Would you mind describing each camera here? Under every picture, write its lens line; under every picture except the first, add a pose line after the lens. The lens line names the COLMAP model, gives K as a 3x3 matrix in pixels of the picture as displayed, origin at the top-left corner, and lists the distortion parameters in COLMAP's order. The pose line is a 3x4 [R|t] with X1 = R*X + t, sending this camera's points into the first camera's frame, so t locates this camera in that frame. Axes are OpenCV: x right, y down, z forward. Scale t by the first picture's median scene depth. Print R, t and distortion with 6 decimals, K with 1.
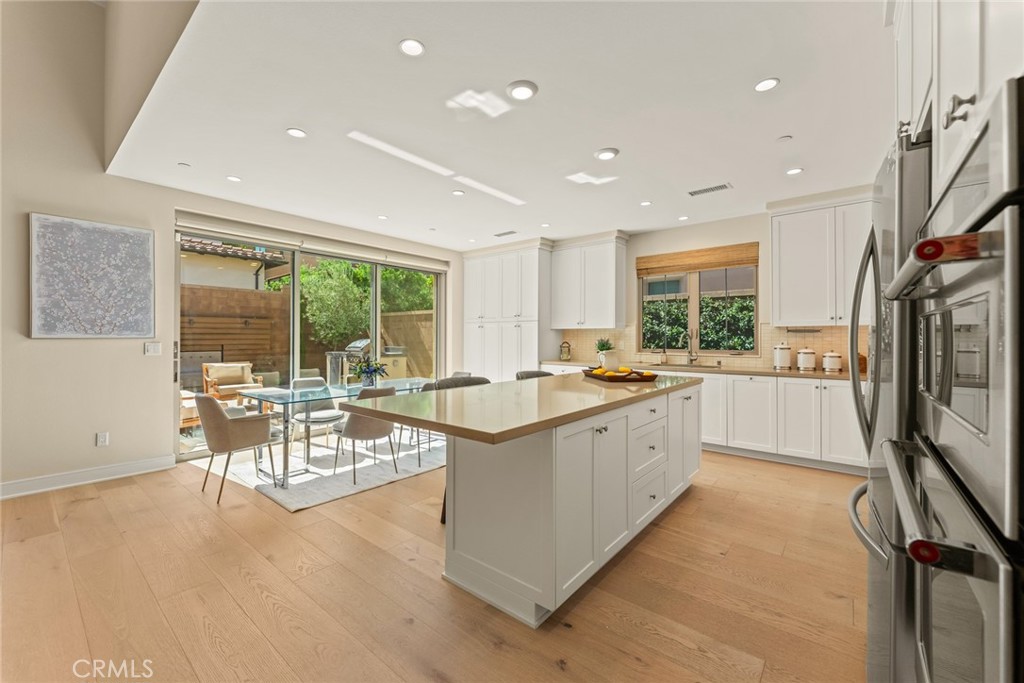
lens RADIAL K [[412.5, 0, 516.0], [0, 412.5, 339.7], [0, 0, 1]] dist [-0.002592, 0.000907]
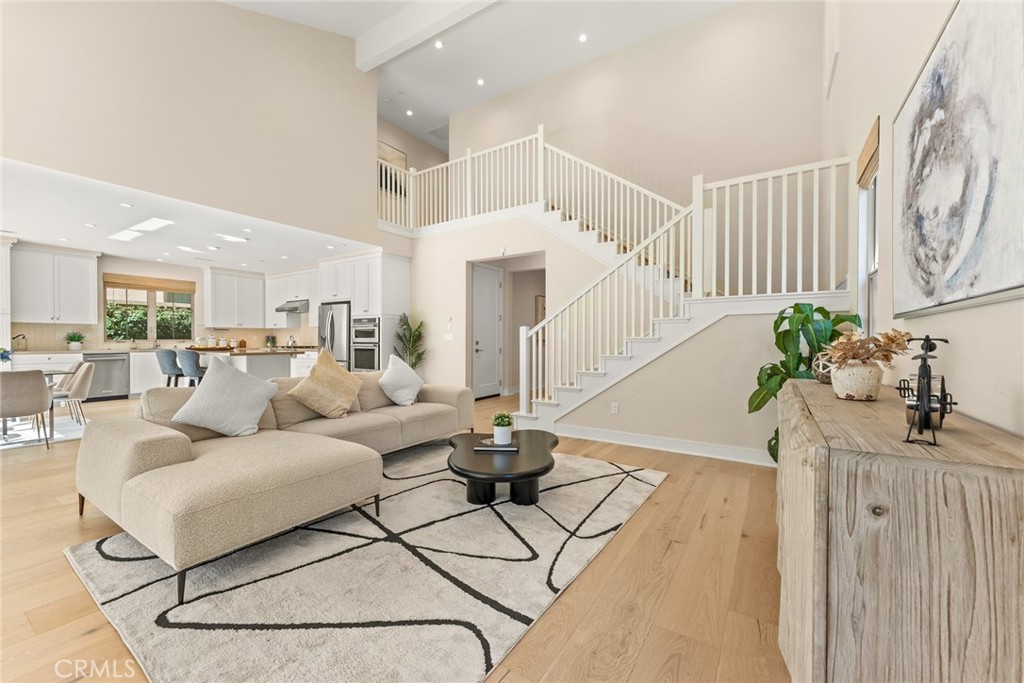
lens RADIAL K [[412.5, 0, 508.5], [0, 412.5, 344.0], [0, 0, 1]] dist [-0.002592, 0.000907]
pose [[-0.112724, -0.011664, 0.993558, -1.217340], [0.002550, 0.999924, 0.012028, 0.023723], [-0.993623, 0.003889, -0.112686, -0.179606]]
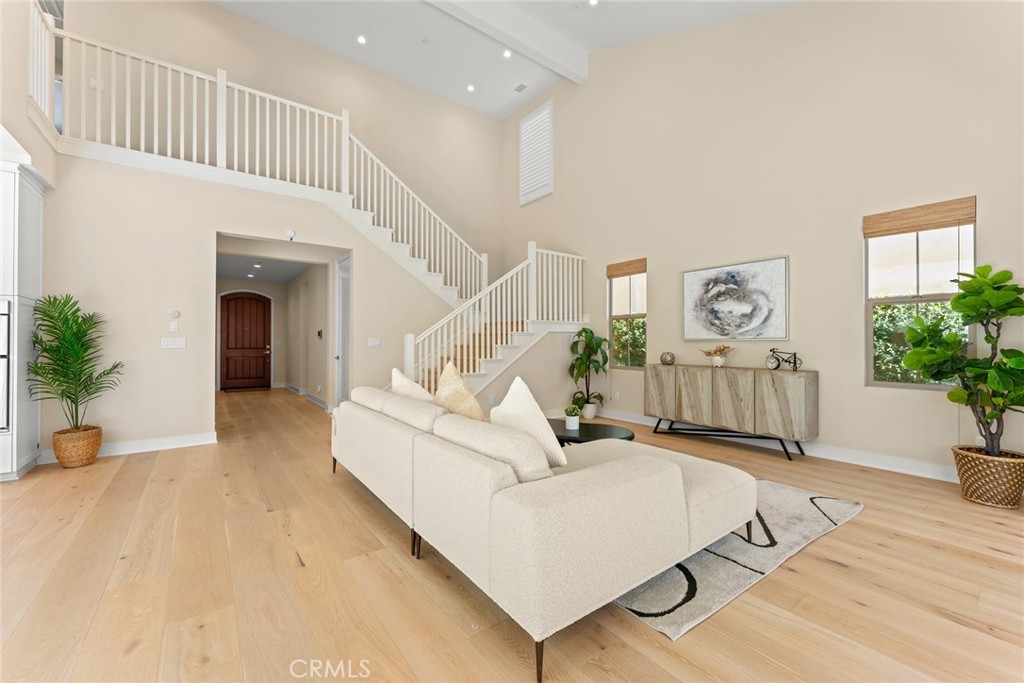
lens RADIAL K [[412.5, 0, 515.2], [0, 412.5, 338.9], [0, 0, 1]] dist [-0.002592, 0.000907]
pose [[-0.976162, -0.002941, 0.217025, -0.741313], [-0.003824, 0.999986, -0.003648, 0.009983], [-0.217011, -0.004391, -0.976159, 0.502894]]
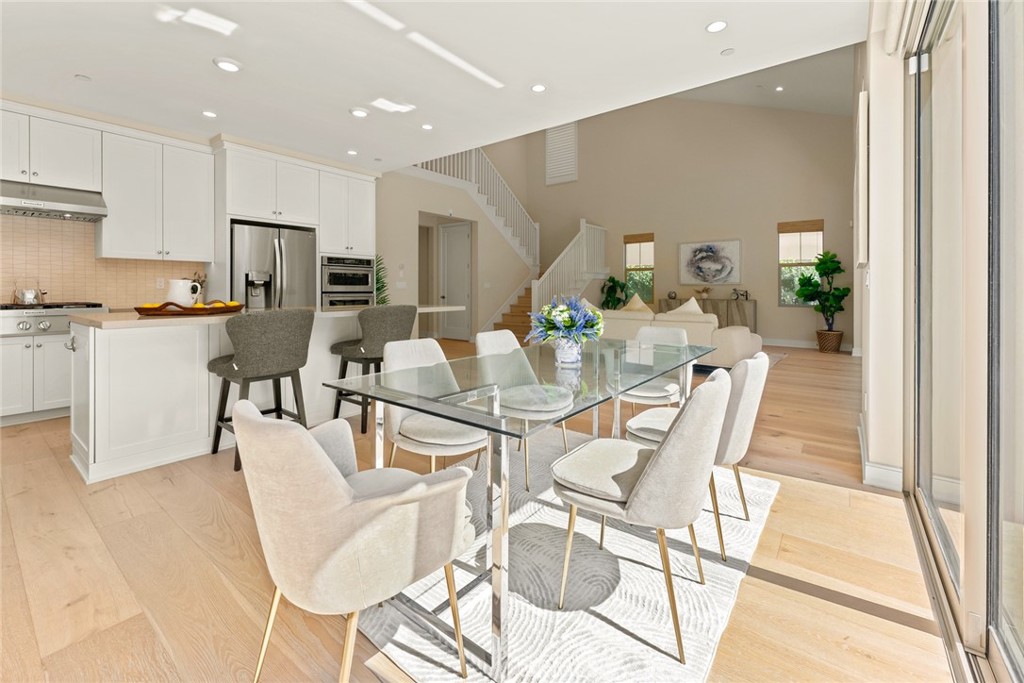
lens RADIAL K [[412.5, 0, 521.7], [0, 412.5, 288.9], [0, 0, 1]] dist [-0.002592, 0.000907]
pose [[-0.999521, -0.004554, -0.030613, -0.232951], [-0.004718, 0.999975, 0.005293, 0.021148], [0.030588, 0.005435, -0.999517, 1.094768]]
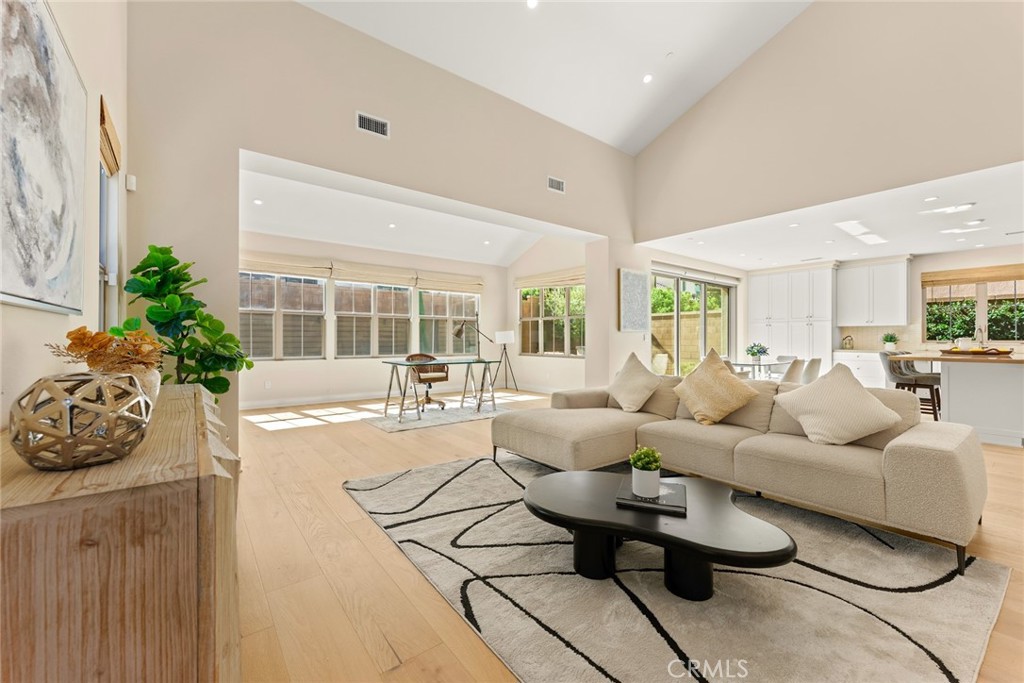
lens RADIAL K [[412.5, 0, 513.2], [0, 412.5, 338.4], [0, 0, 1]] dist [-0.002592, 0.000907]
pose [[0.975132, -0.000981, -0.221623, -0.715254], [-0.000500, 0.999978, -0.006629, 0.025358], [0.221624, 0.006575, 0.975110, -0.613793]]
